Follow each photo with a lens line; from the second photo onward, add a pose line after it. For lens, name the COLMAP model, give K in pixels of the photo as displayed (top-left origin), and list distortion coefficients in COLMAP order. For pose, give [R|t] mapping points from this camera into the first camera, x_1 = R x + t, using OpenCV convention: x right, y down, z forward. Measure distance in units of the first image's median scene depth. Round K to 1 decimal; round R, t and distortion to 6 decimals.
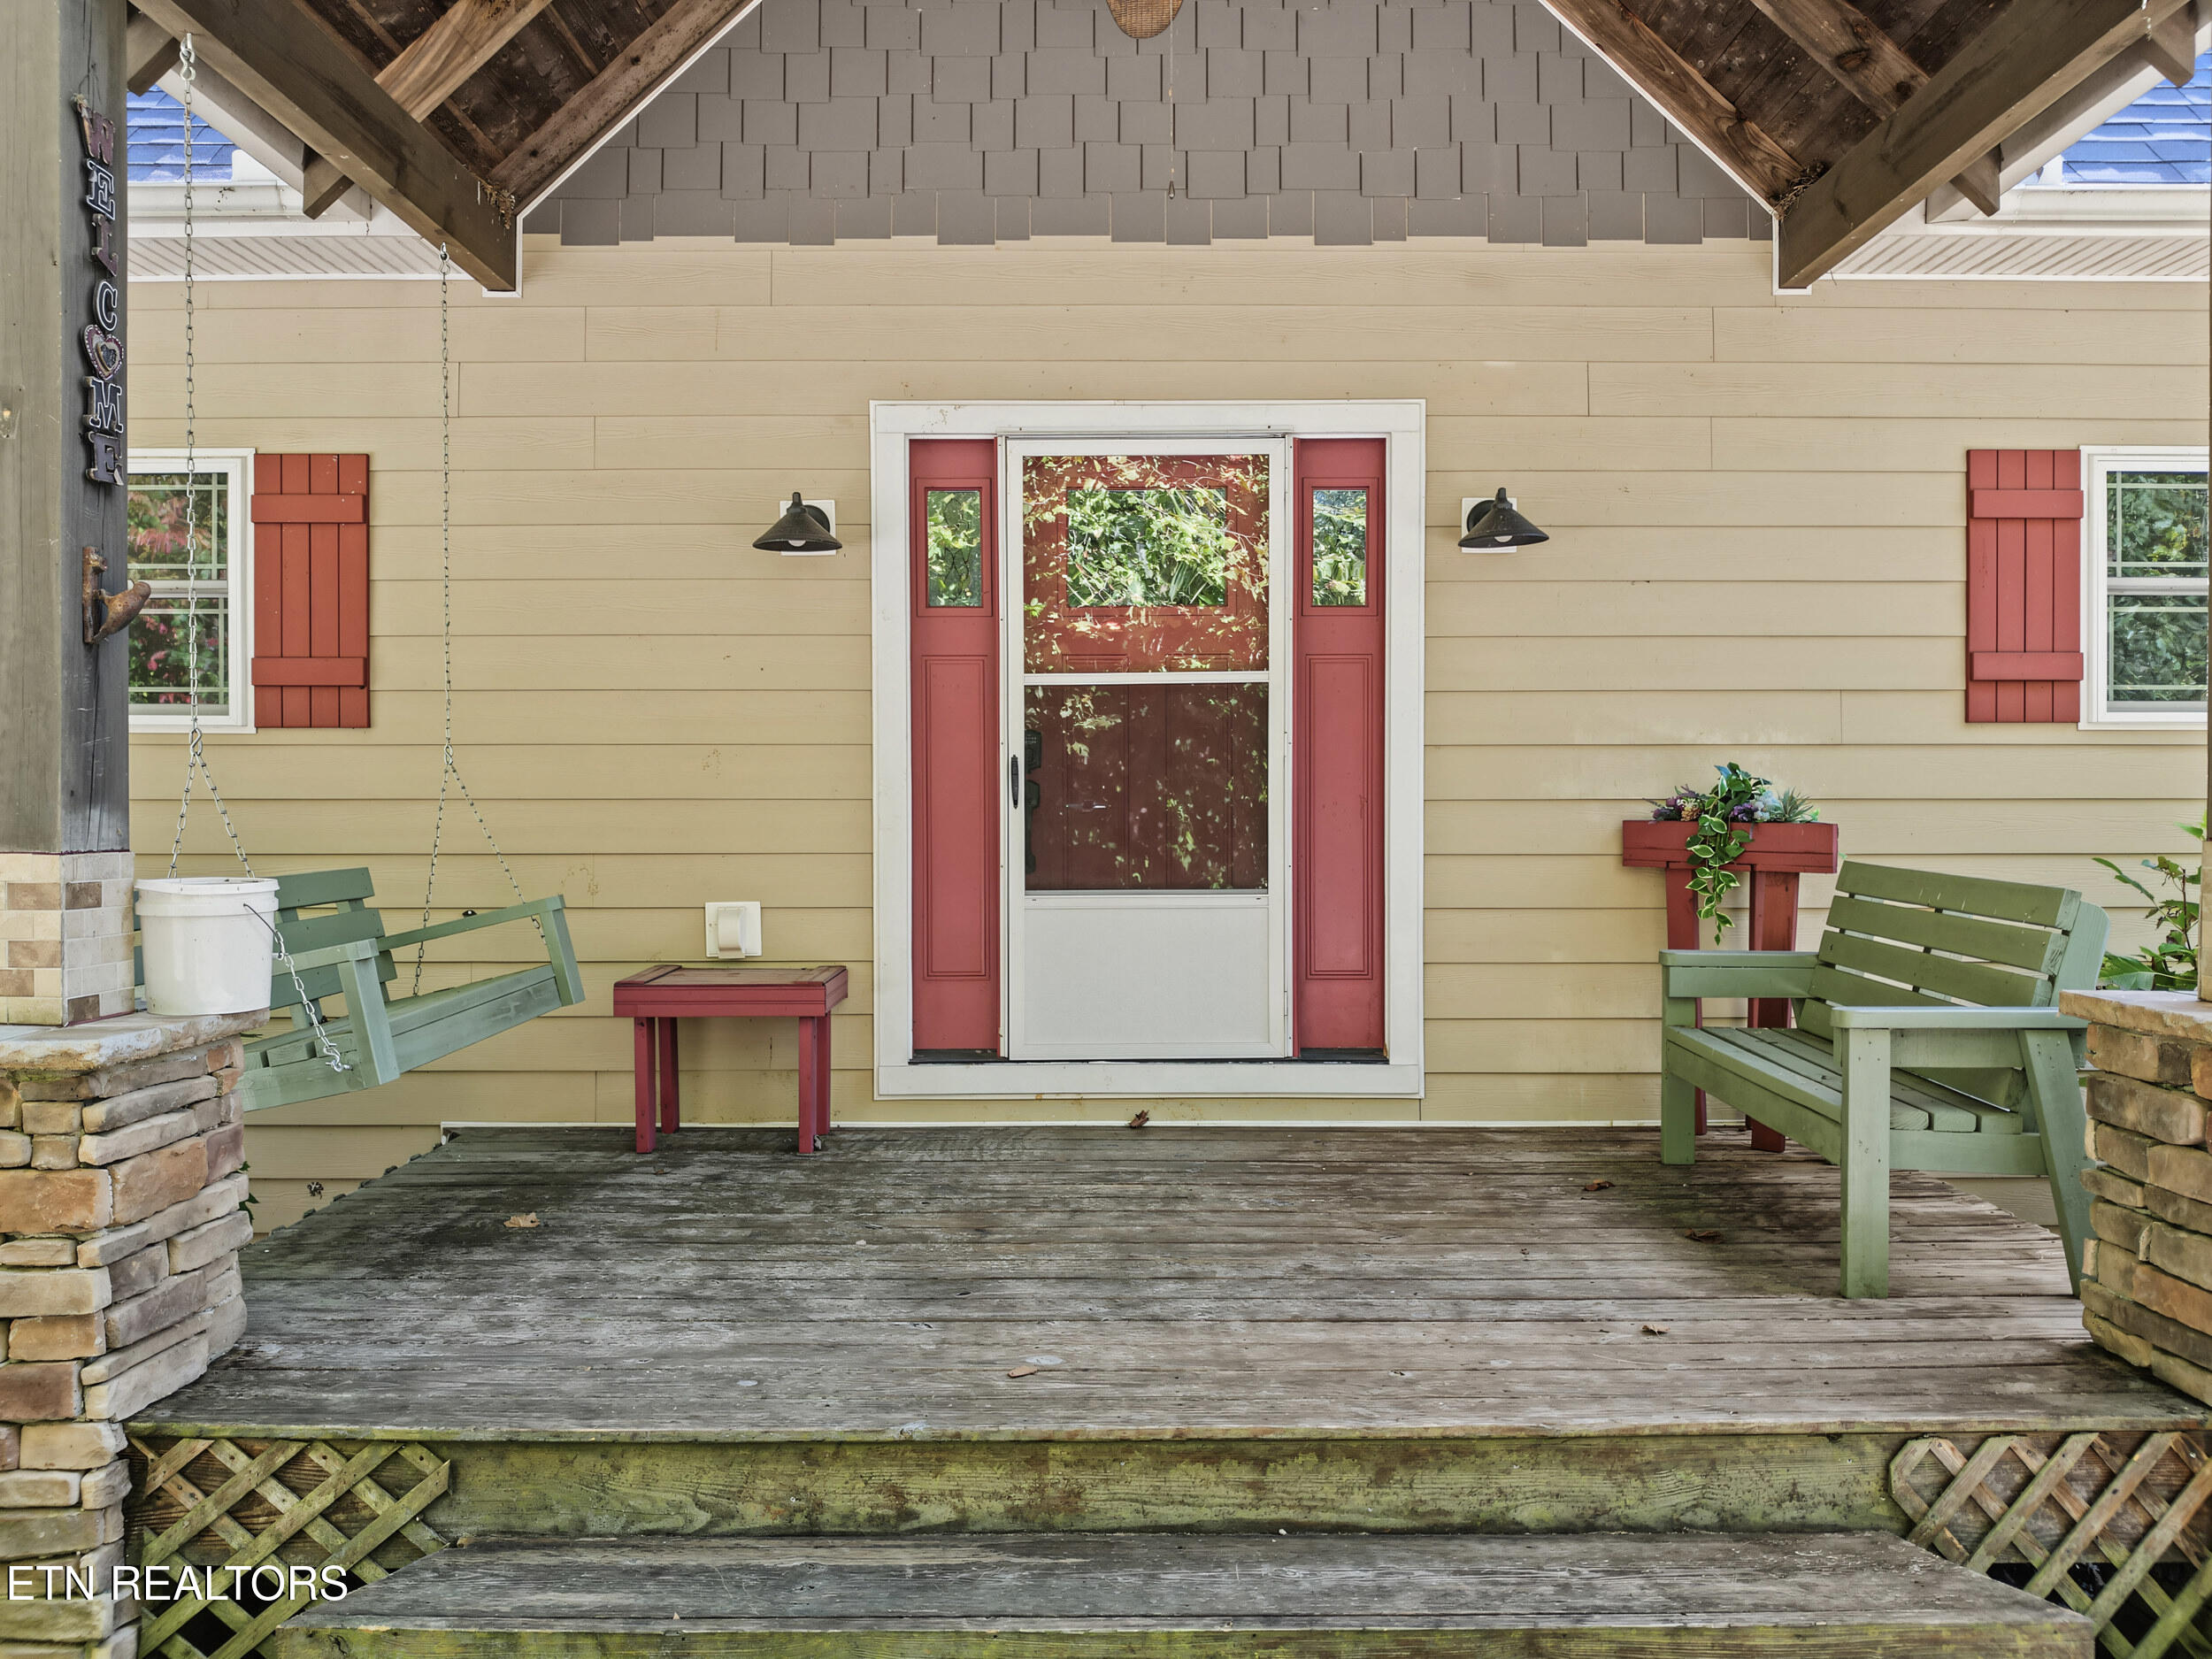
lens RADIAL K [[1690.3, 0, 1106.3], [0, 1690.3, 791.5], [0, 0, 1]] dist [-0.049390, -0.000712]
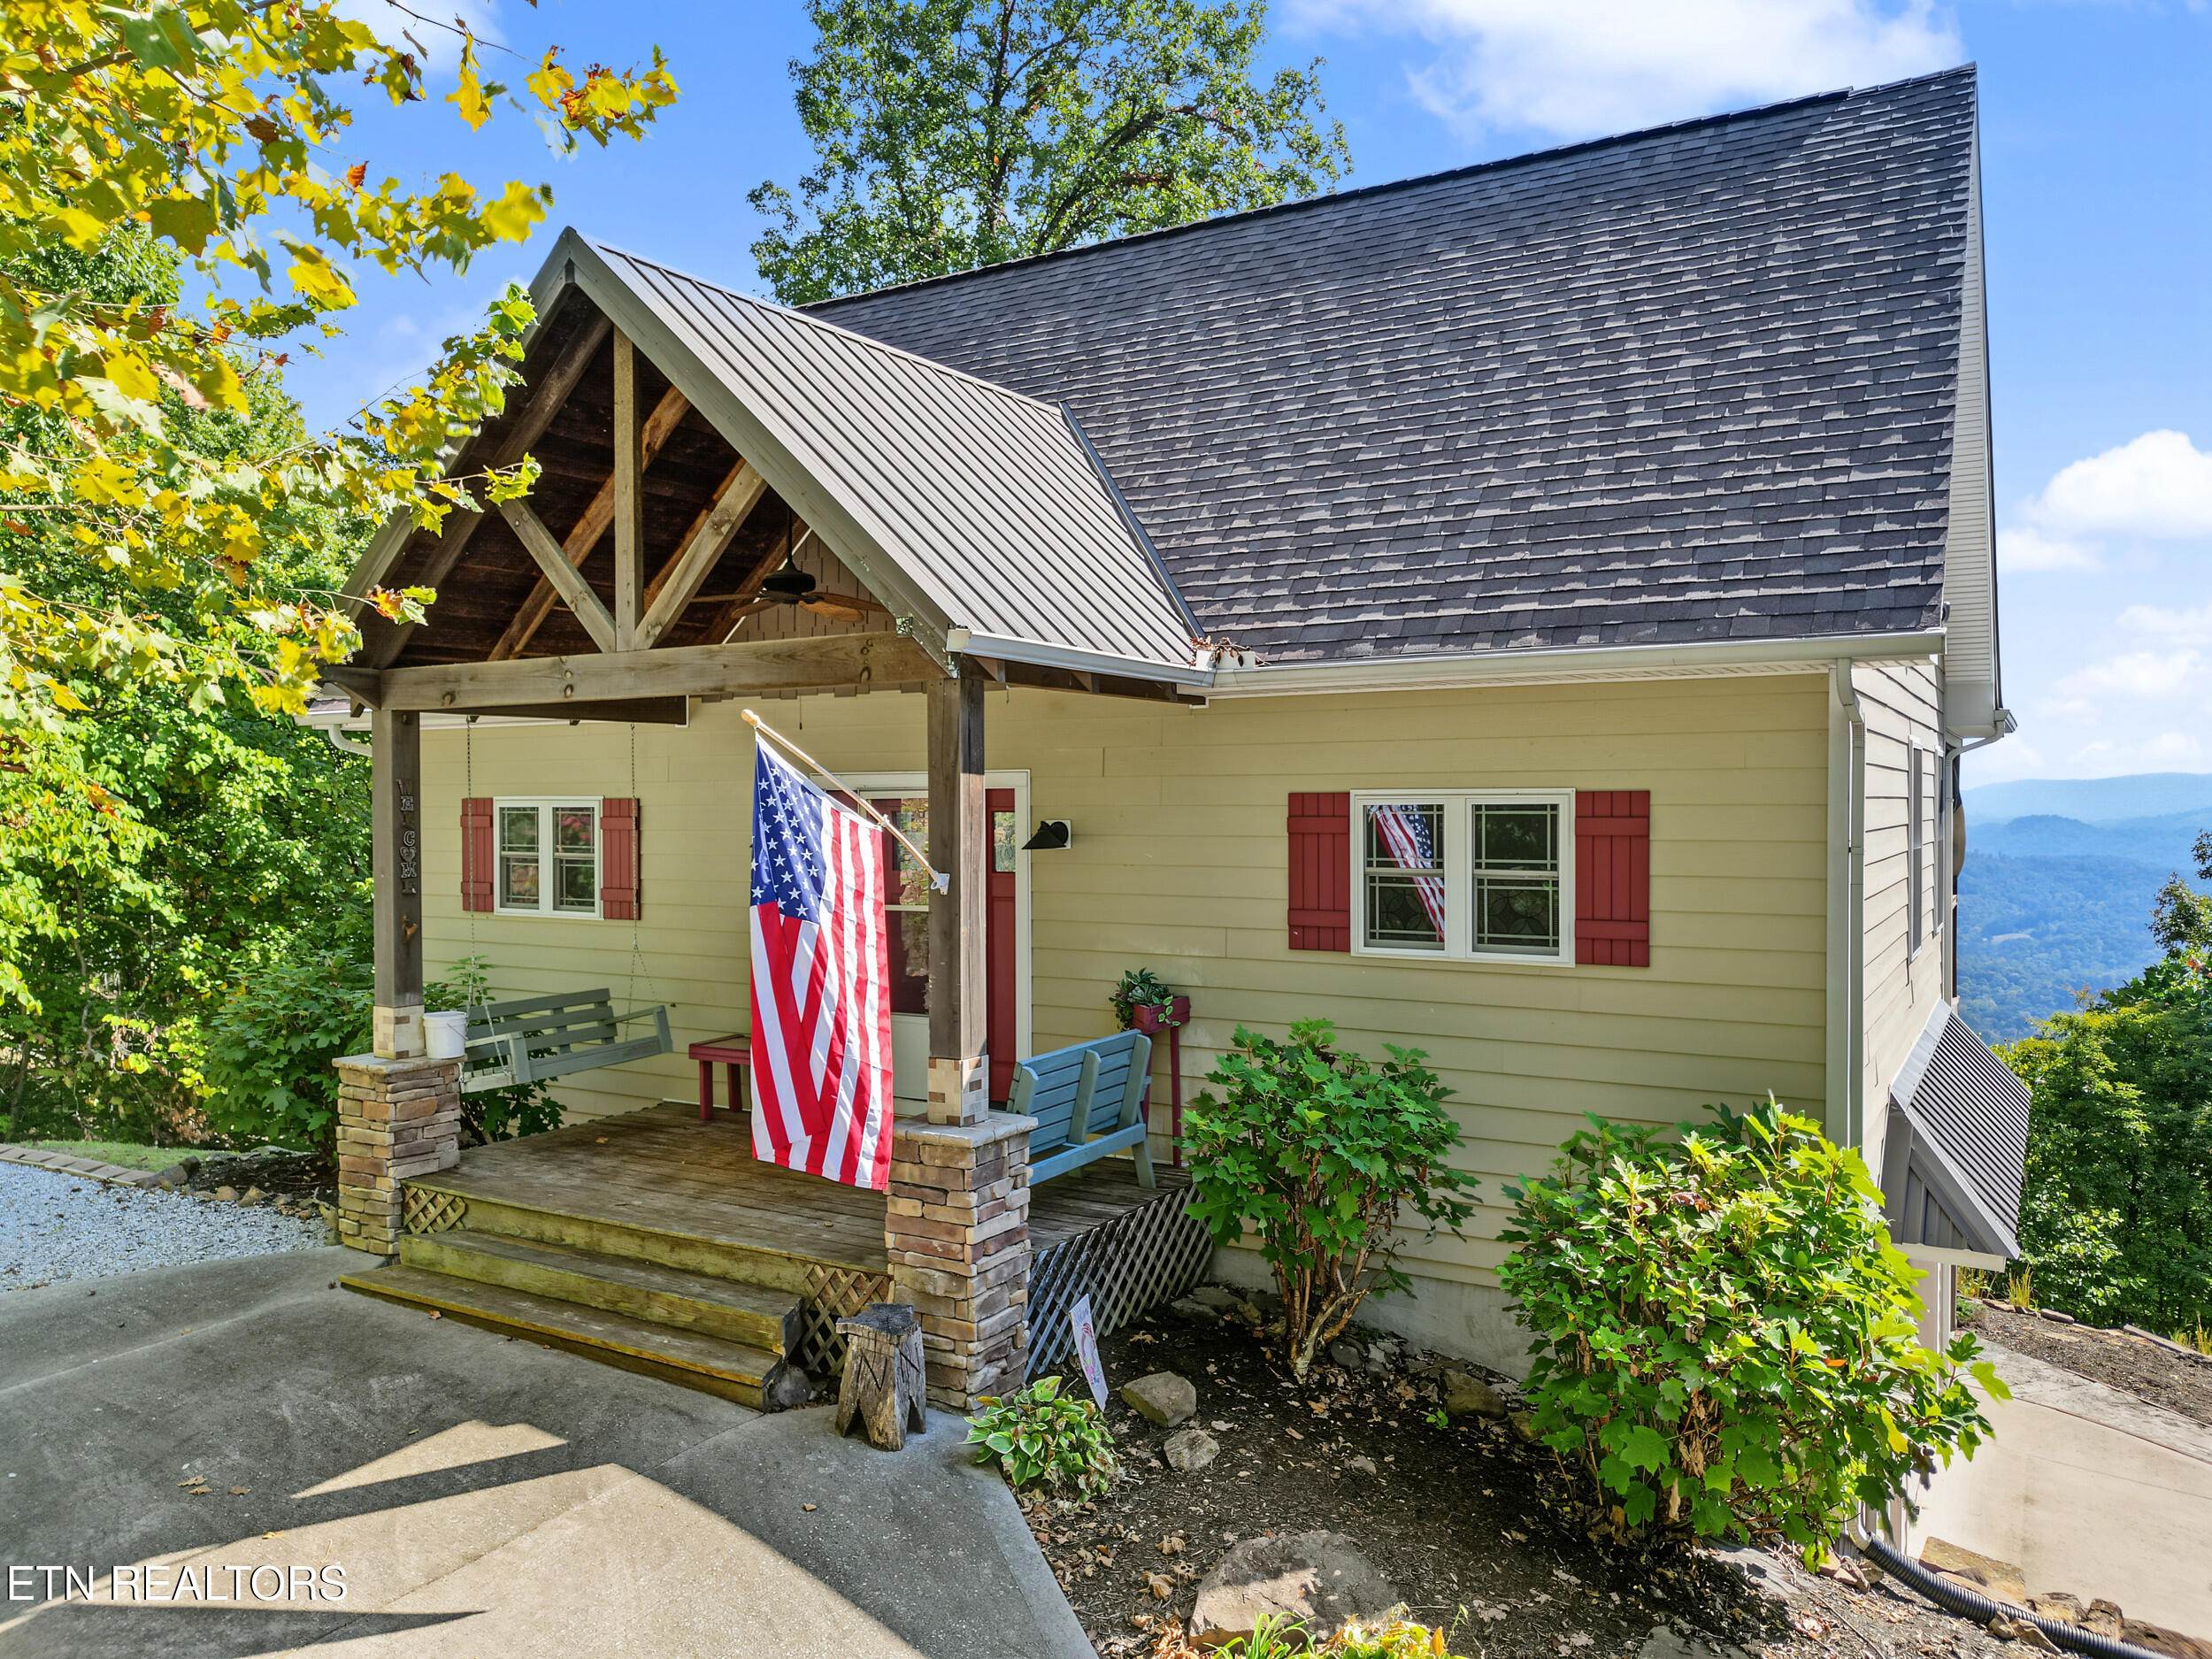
lens RADIAL K [[1549.0, 0, 1112.4], [0, 1549.0, 798.3], [0, 0, 1]] dist [-0.071835, -0.008340]
pose [[0.868673, -0.004417, -0.495366, 1.174830], [0.009130, 0.999933, 0.007094, -0.215437], [0.495301, -0.010685, 0.868656, -0.511209]]
